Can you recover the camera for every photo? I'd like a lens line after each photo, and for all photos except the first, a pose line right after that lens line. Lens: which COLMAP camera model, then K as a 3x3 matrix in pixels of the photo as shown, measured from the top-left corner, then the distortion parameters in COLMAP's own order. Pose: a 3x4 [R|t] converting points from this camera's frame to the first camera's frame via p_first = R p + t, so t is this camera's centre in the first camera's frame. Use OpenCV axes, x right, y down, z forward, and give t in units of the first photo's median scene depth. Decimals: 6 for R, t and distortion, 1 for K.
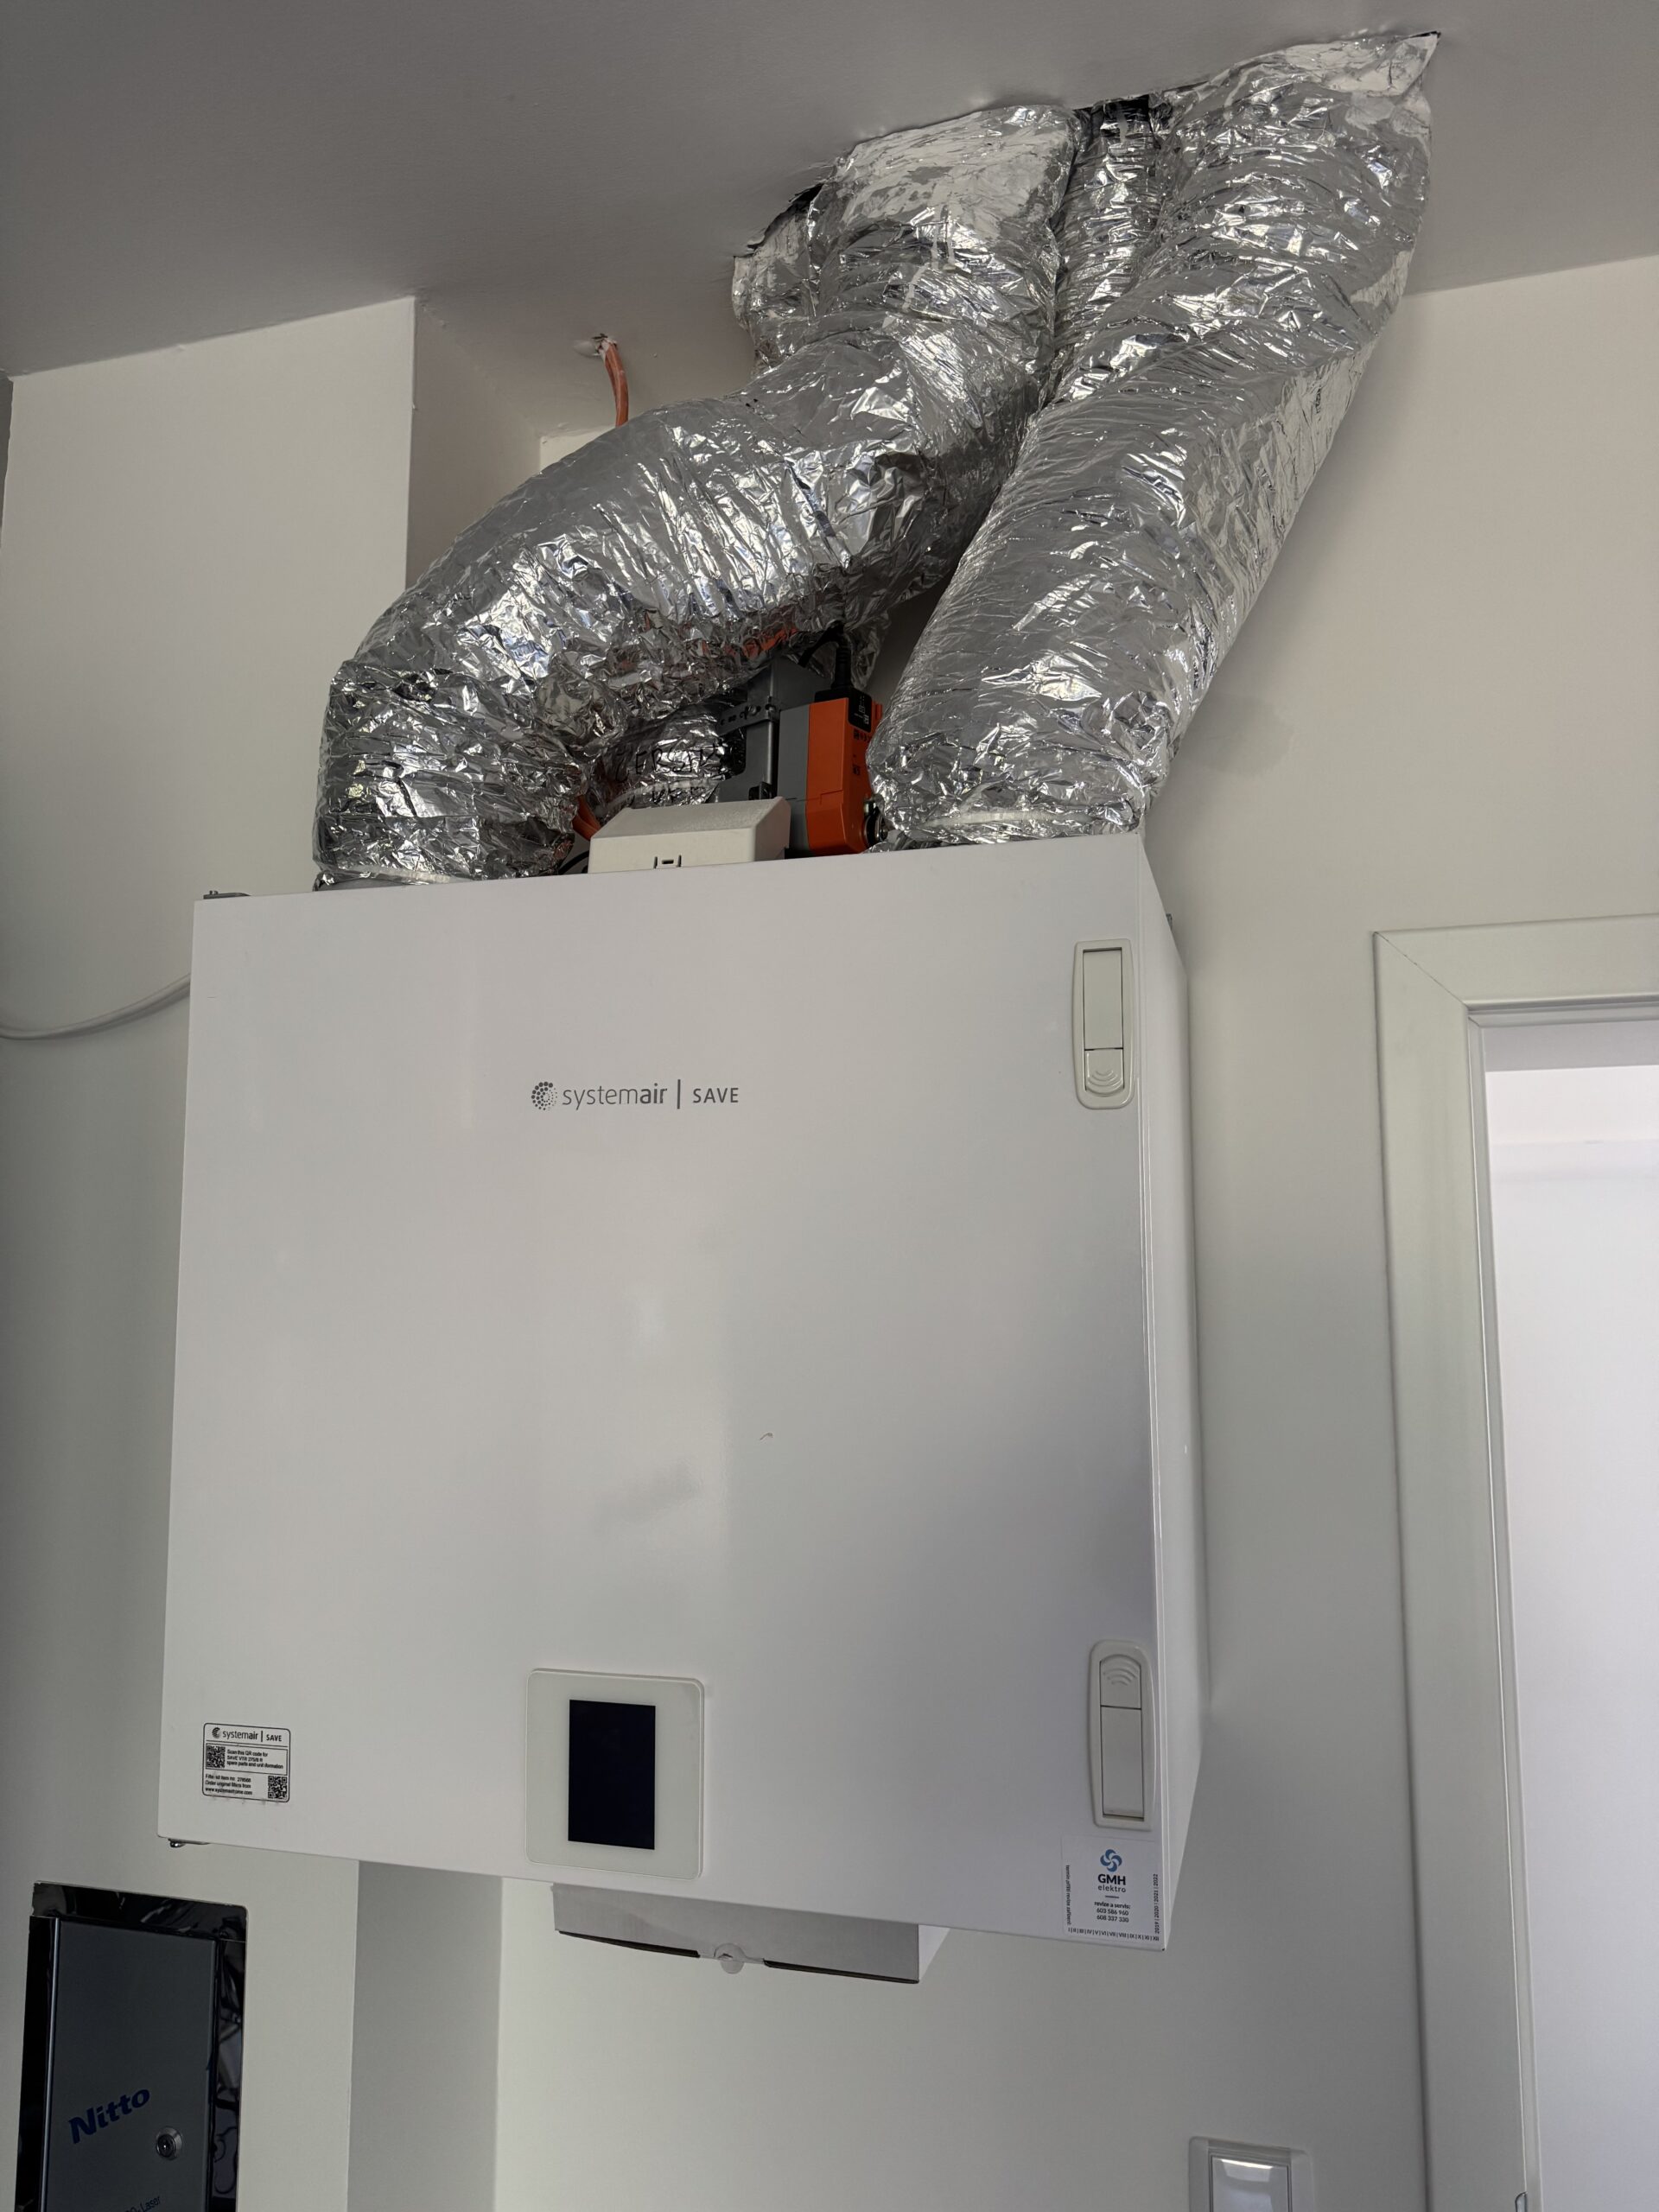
lens RADIAL K [[1520.0, 0, 829.5], [0, 1520.0, 1106.0], [0, 0, 1]] dist [0.009490, -0.000835]
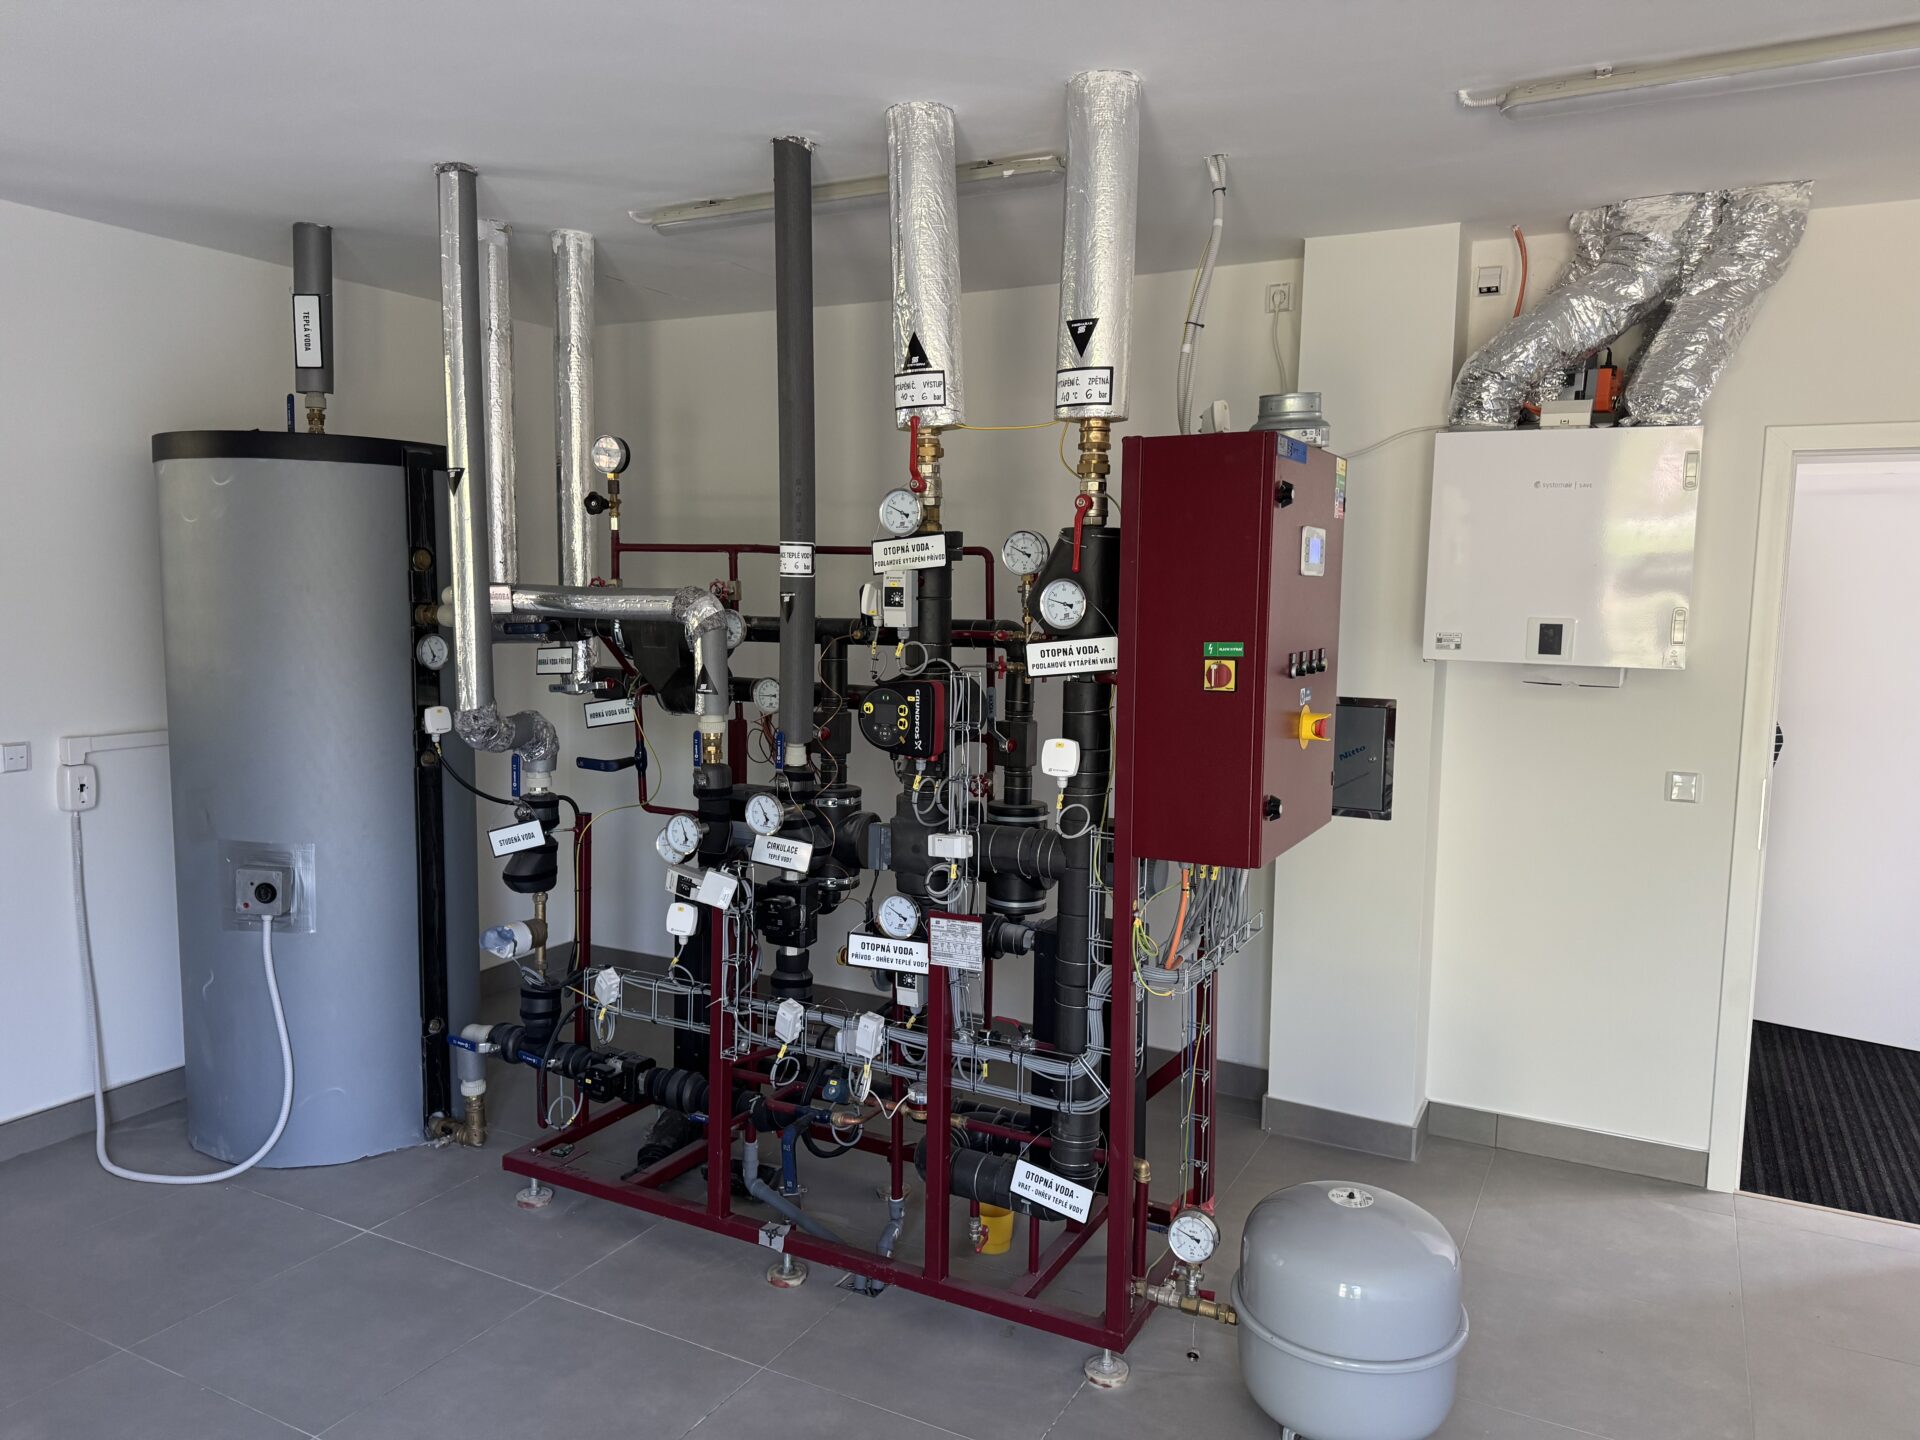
lens RADIAL K [[1319.4, 0, 960.0], [0, 1319.4, 720.0], [0, 0, 1]] dist [0.009490, -0.000835]
pose [[0.977764, 0.030094, -0.207538, -0.875642], [0.020326, 0.971390, 0.236617, -0.245782], [0.208721, -0.235574, 0.949179, -2.662988]]
